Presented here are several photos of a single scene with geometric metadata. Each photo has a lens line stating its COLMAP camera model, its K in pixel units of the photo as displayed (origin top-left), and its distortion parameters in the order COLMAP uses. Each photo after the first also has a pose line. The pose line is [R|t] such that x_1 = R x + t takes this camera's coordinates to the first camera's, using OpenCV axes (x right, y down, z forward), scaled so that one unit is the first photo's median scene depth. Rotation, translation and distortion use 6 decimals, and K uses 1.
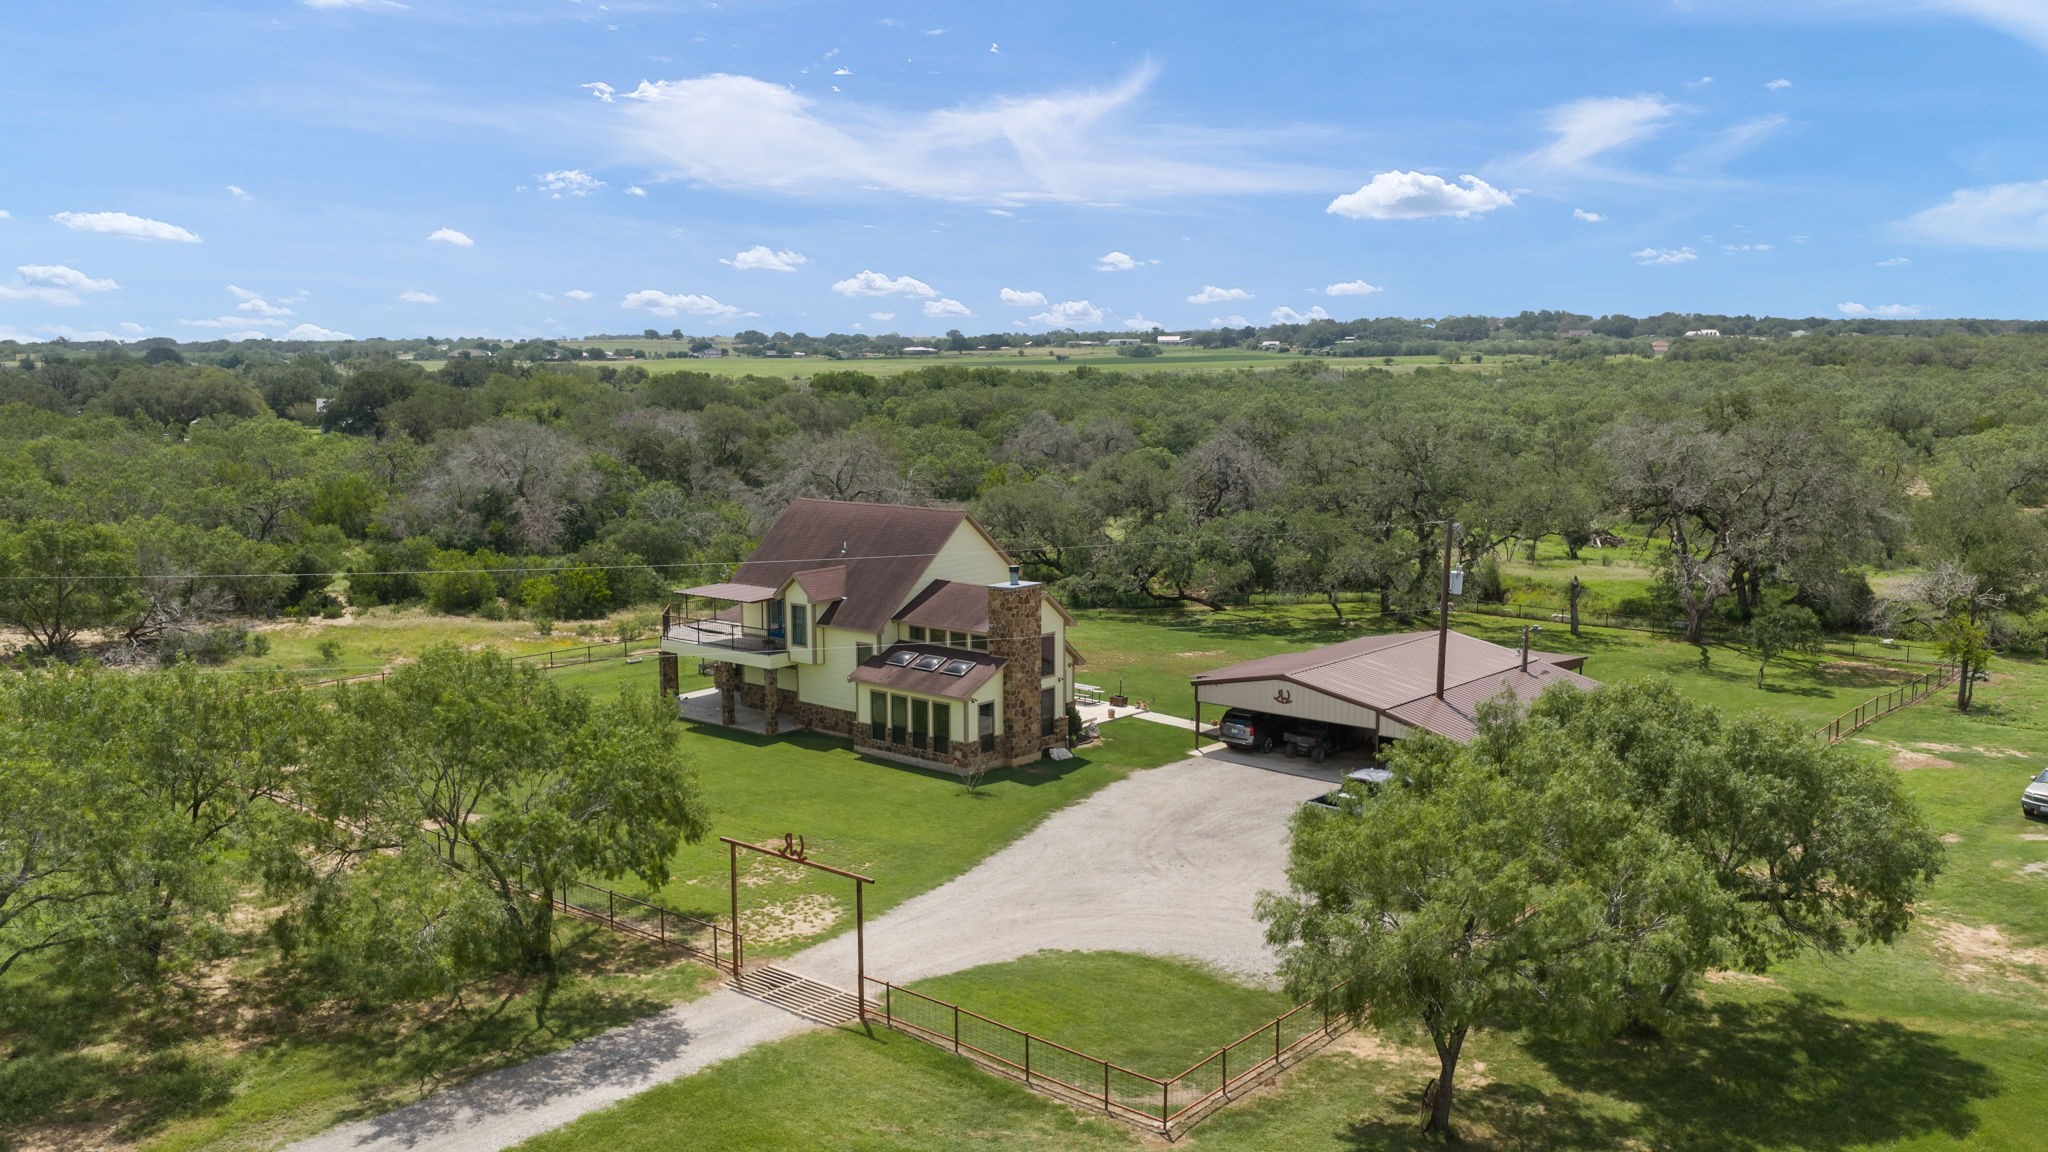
lens RADIAL K [[1715.3, 0, 1035.6], [0, 1715.3, 575.4], [0, 0, 1]] dist [0.008681, -0.003843]
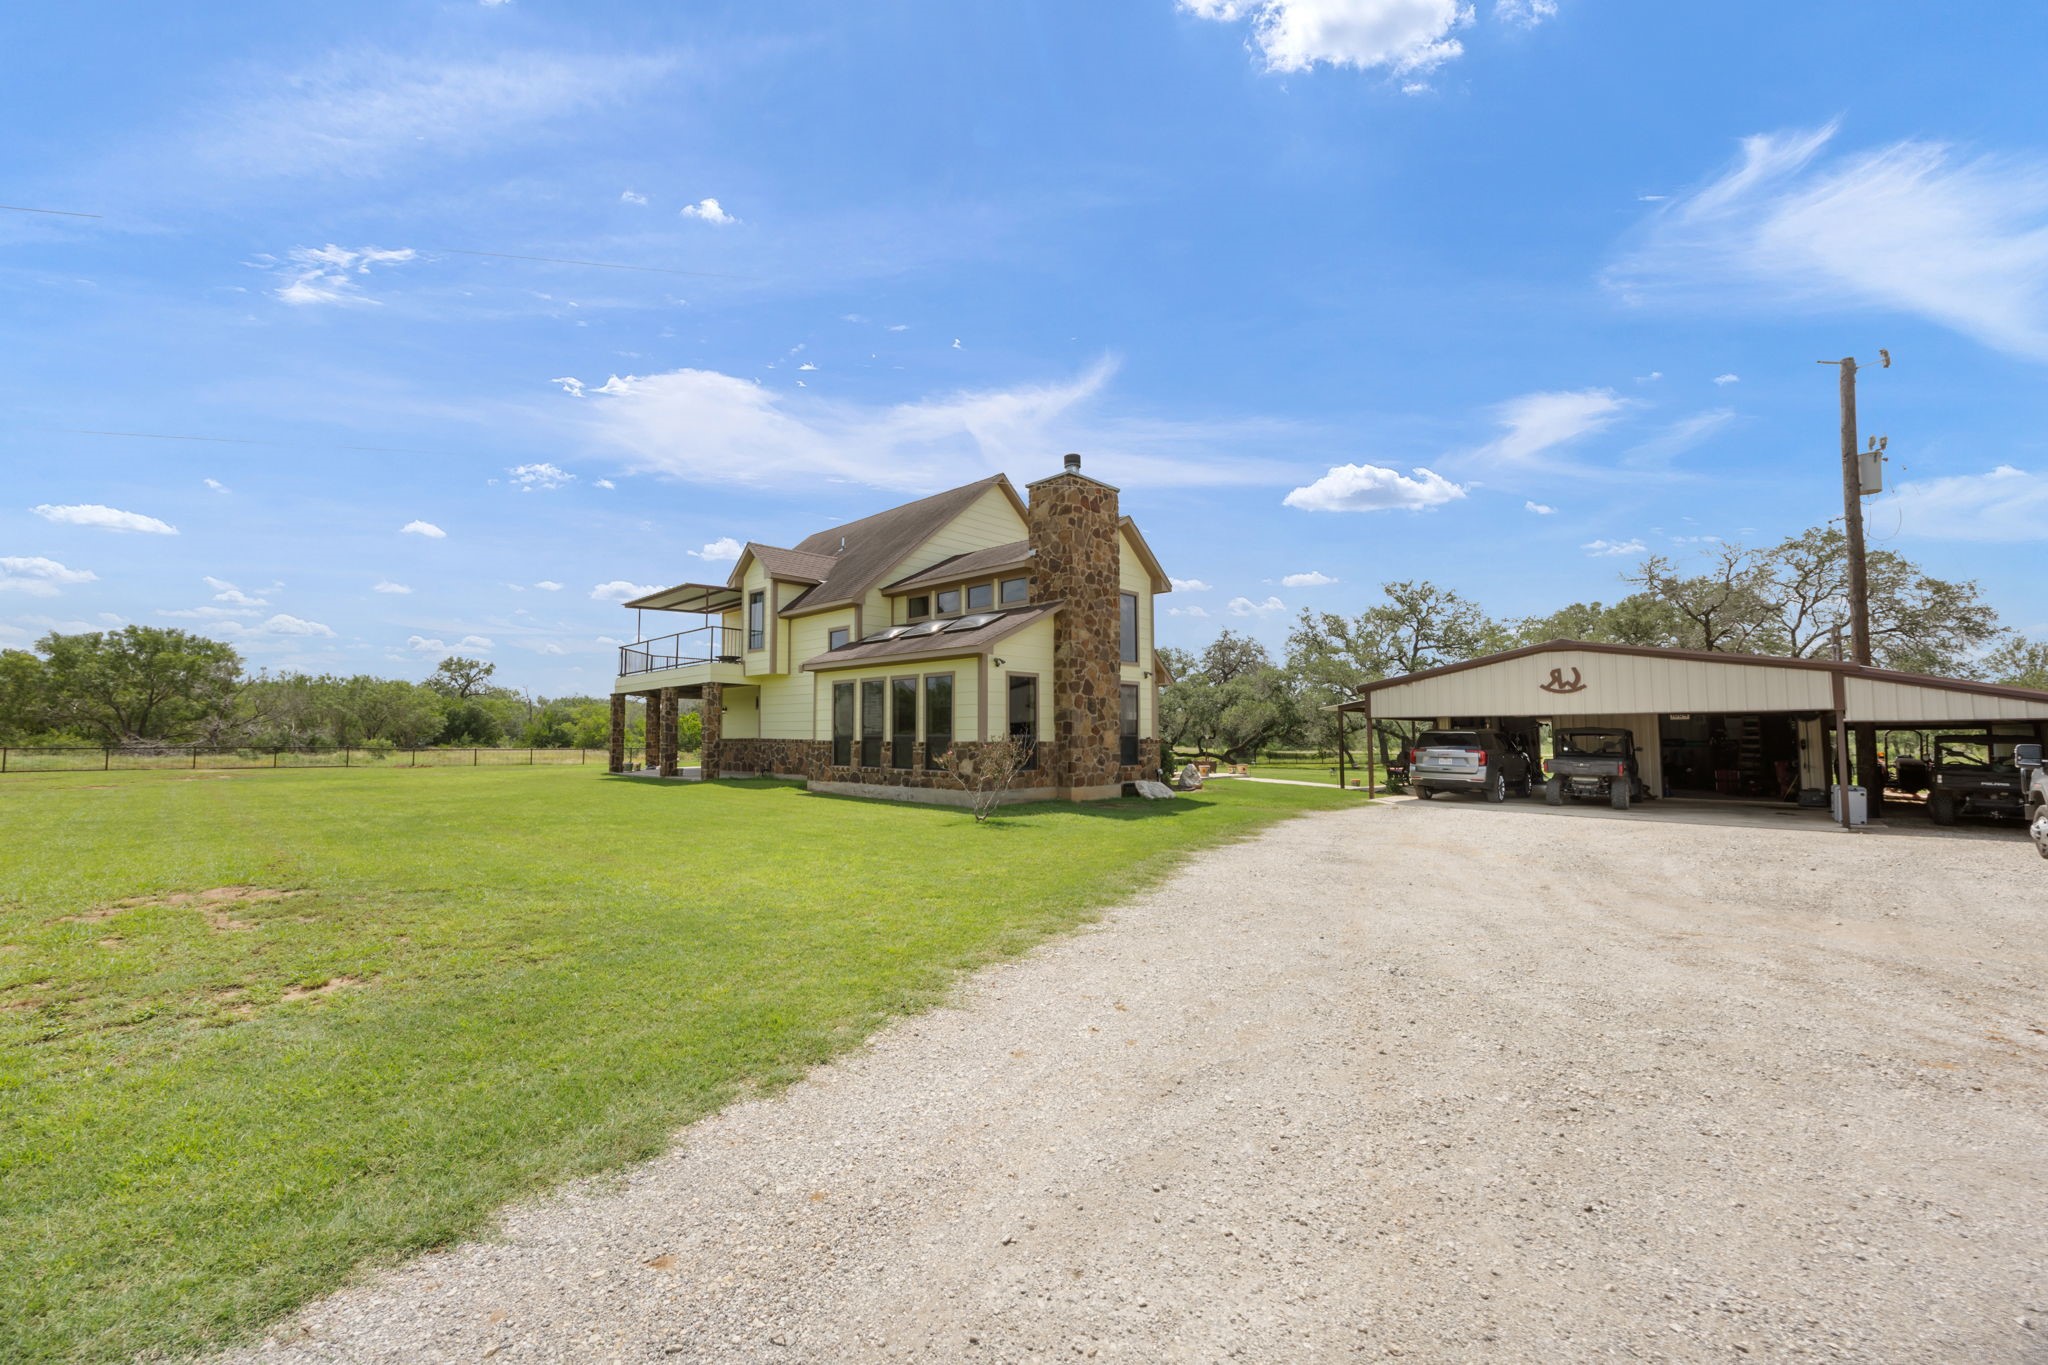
lens RADIAL K [[792.1, 0, 1025.5], [0, 792.1, 683.3], [0, 0, 1]] dist [0.000556, 0.000164]
pose [[0.998821, -0.001589, -0.048515, -0.015581], [-0.008118, 0.979924, -0.199208, 0.123860], [0.047858, 0.199367, 0.978756, 0.744364]]
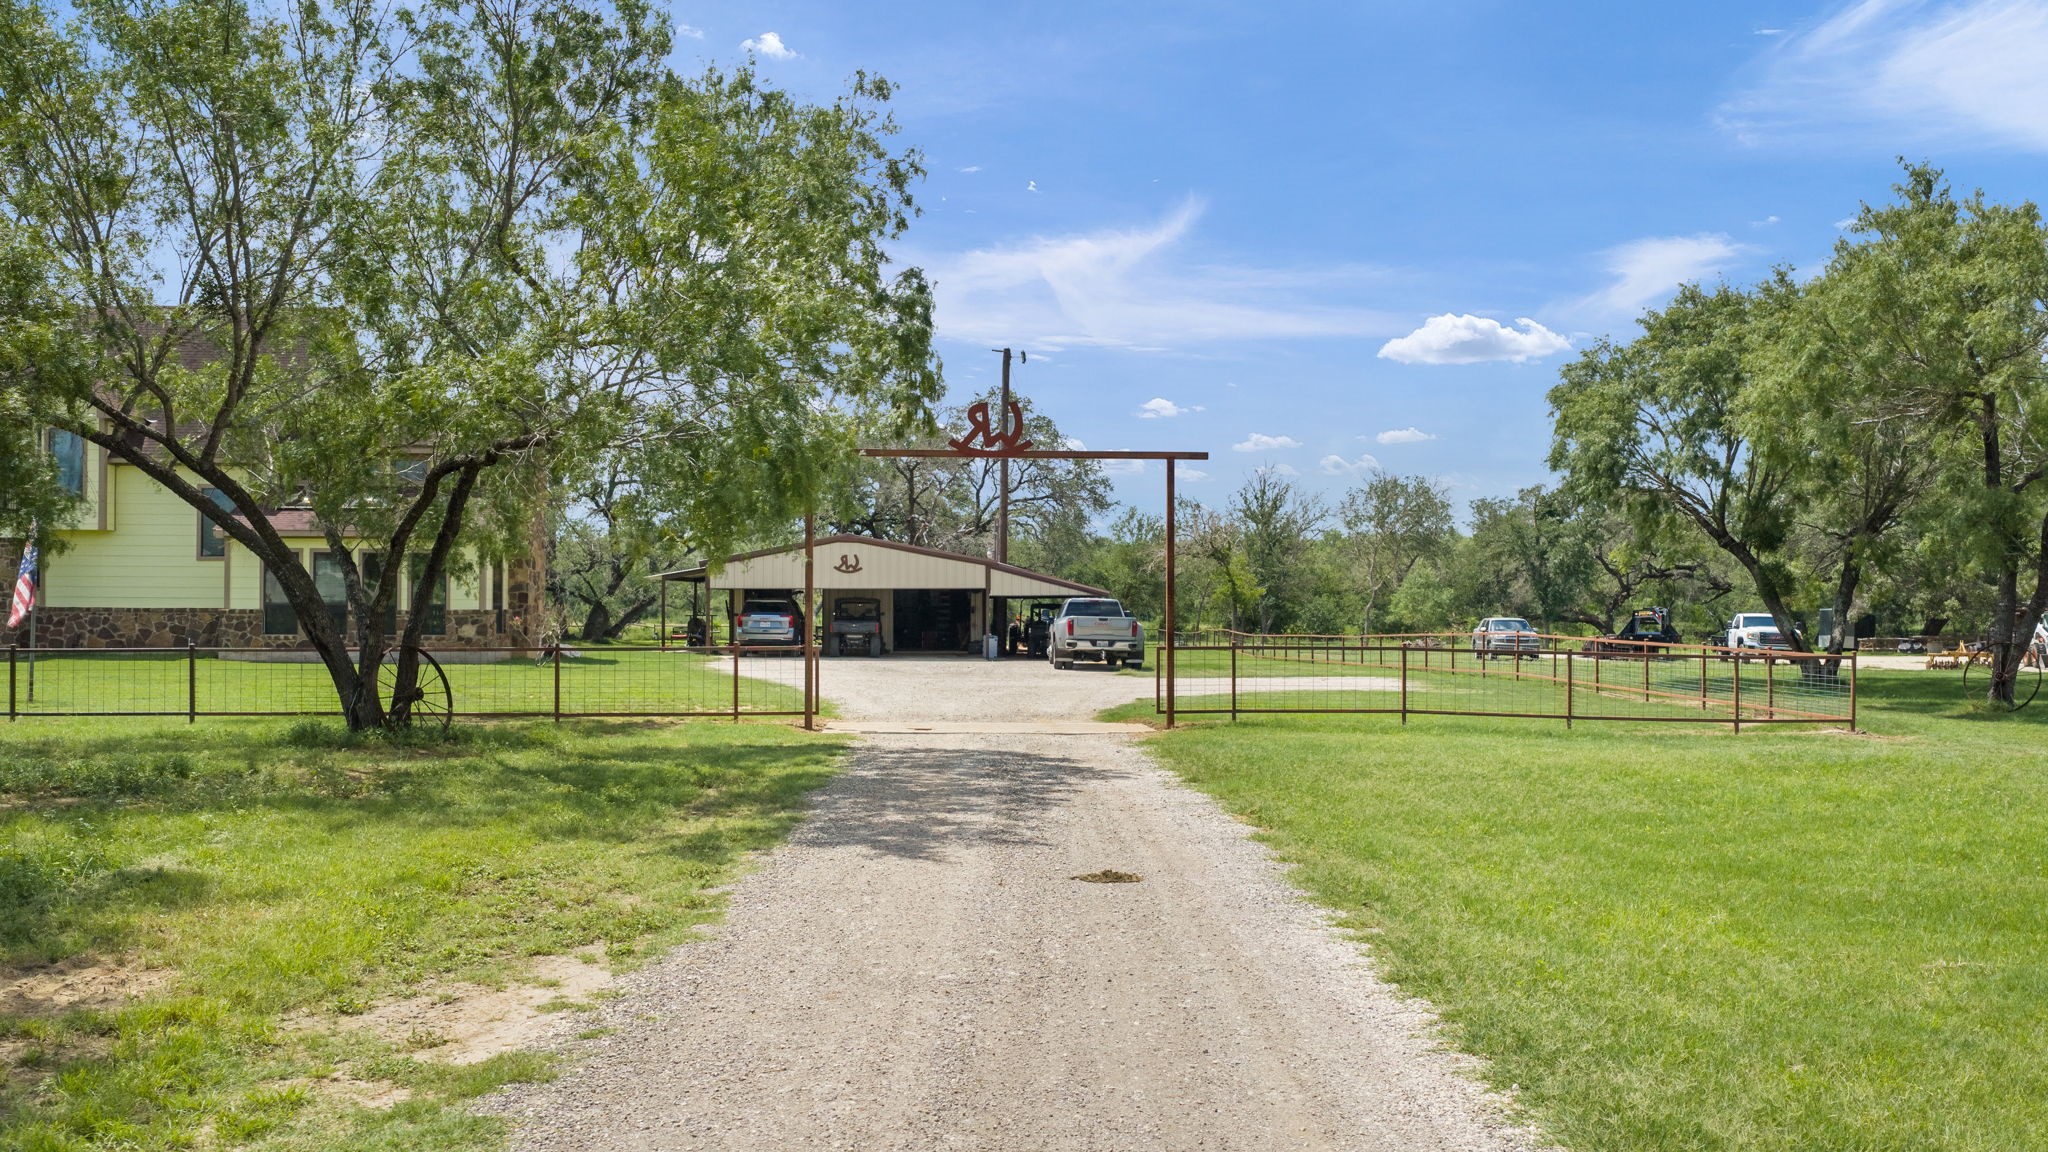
lens RADIAL K [[1715.3, 0, 1035.6], [0, 1715.3, 575.4], [0, 0, 1]] dist [0.008681, -0.003843]
pose [[0.729440, 0.012433, 0.683932, -0.311115], [0.087830, 0.989857, -0.111669, 0.167340], [-0.678383, 0.141526, 0.720949, 0.402794]]
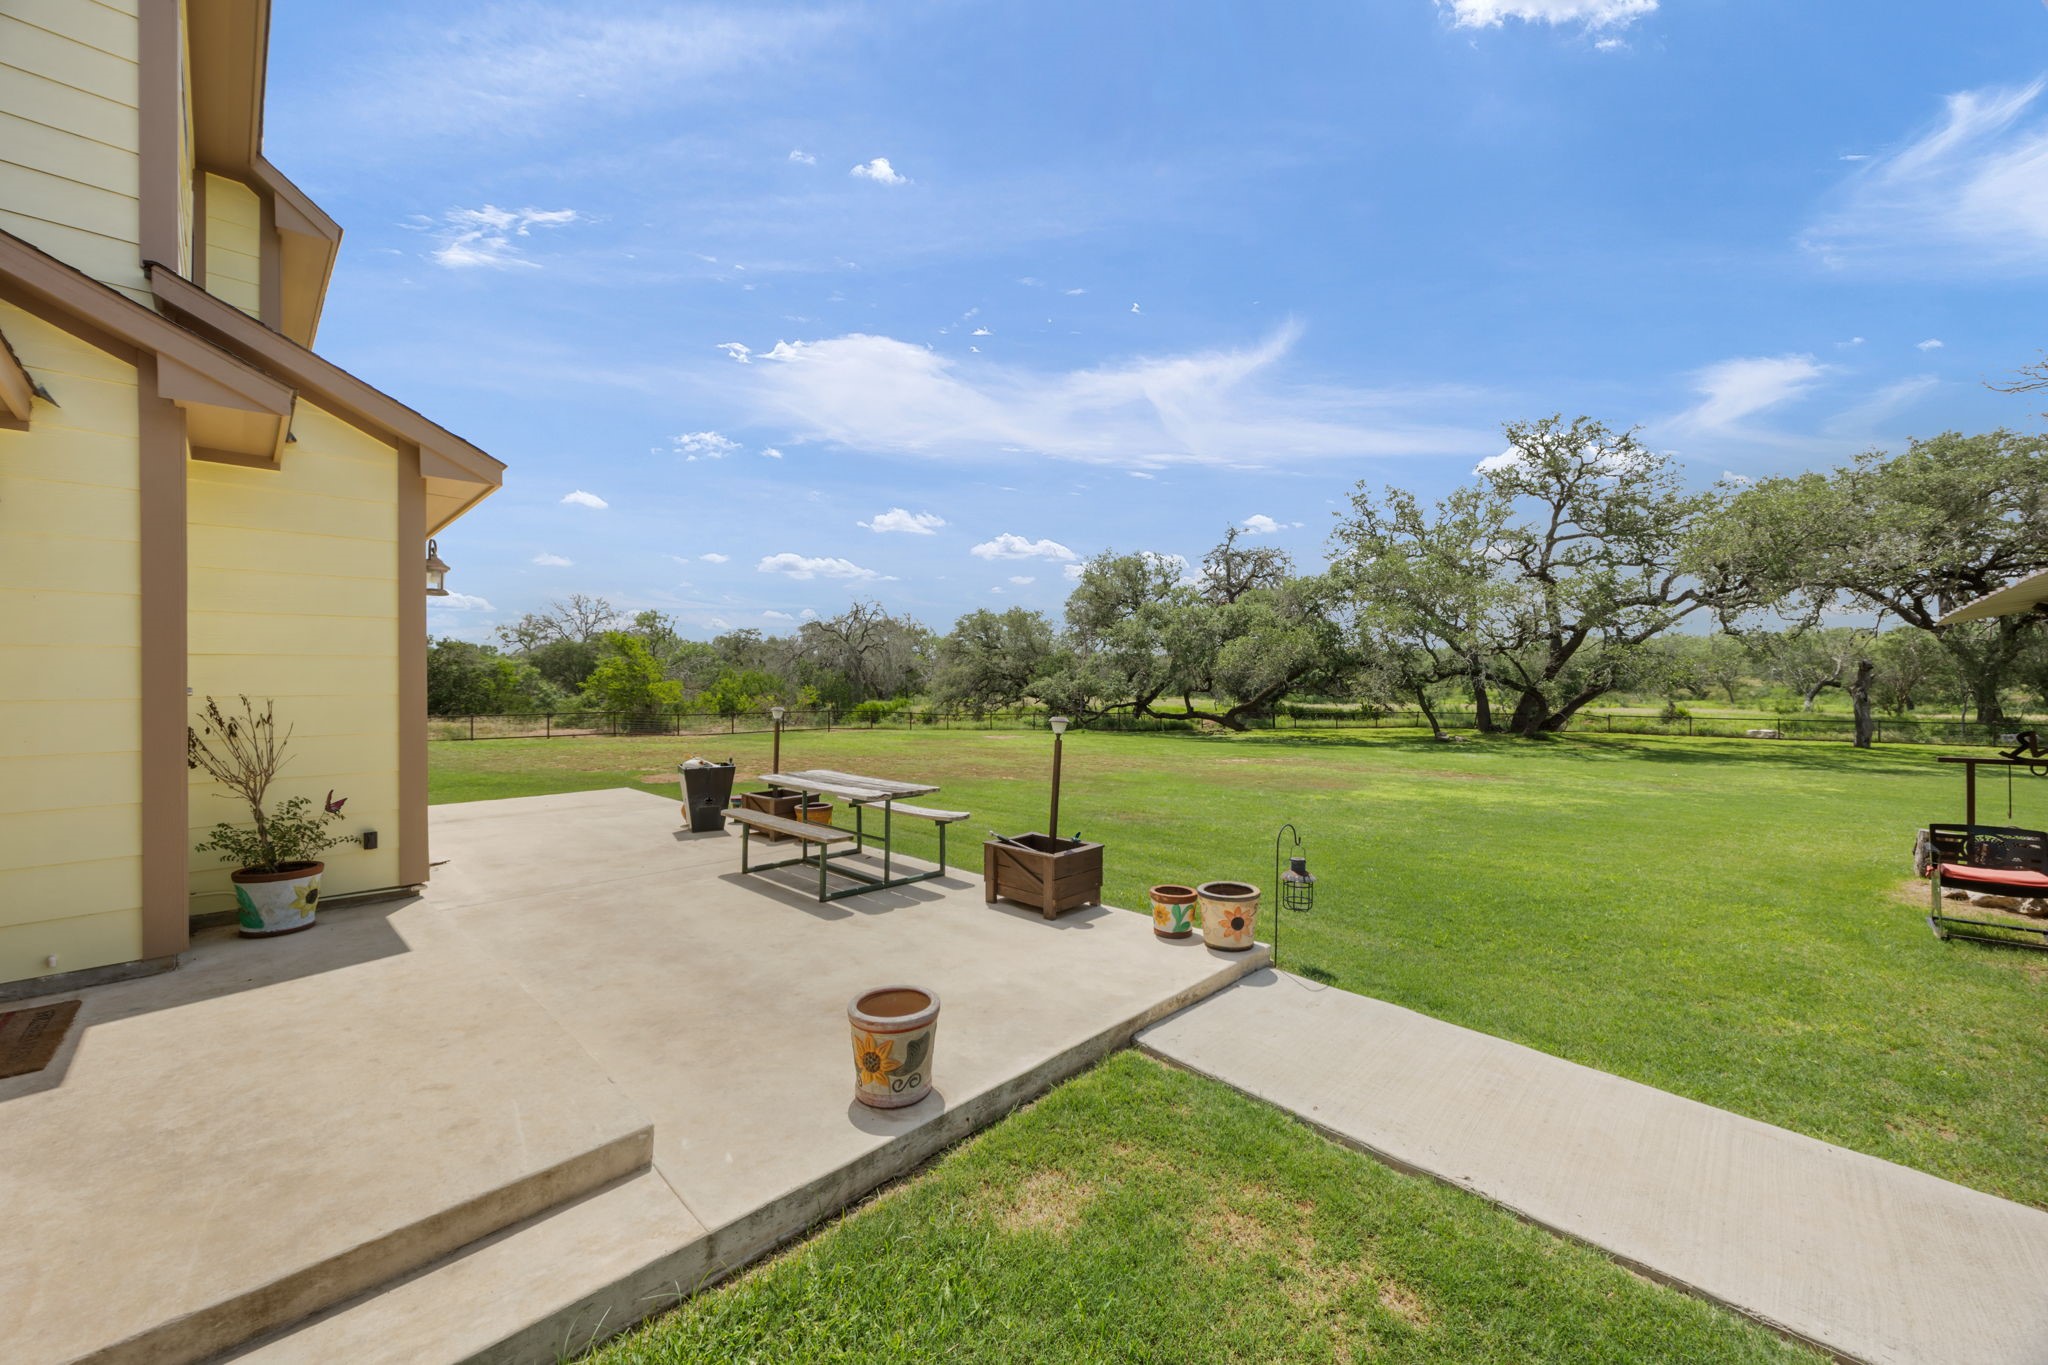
lens RADIAL K [[792.1, 0, 1025.5], [0, 792.1, 683.3], [0, 0, 1]] dist [0.000556, 0.000164]
pose [[0.997704, -0.002276, -0.067682, 0.058269], [-0.006753, 0.991110, -0.132873, 0.077140], [0.067383, 0.133025, 0.988819, 1.063358]]
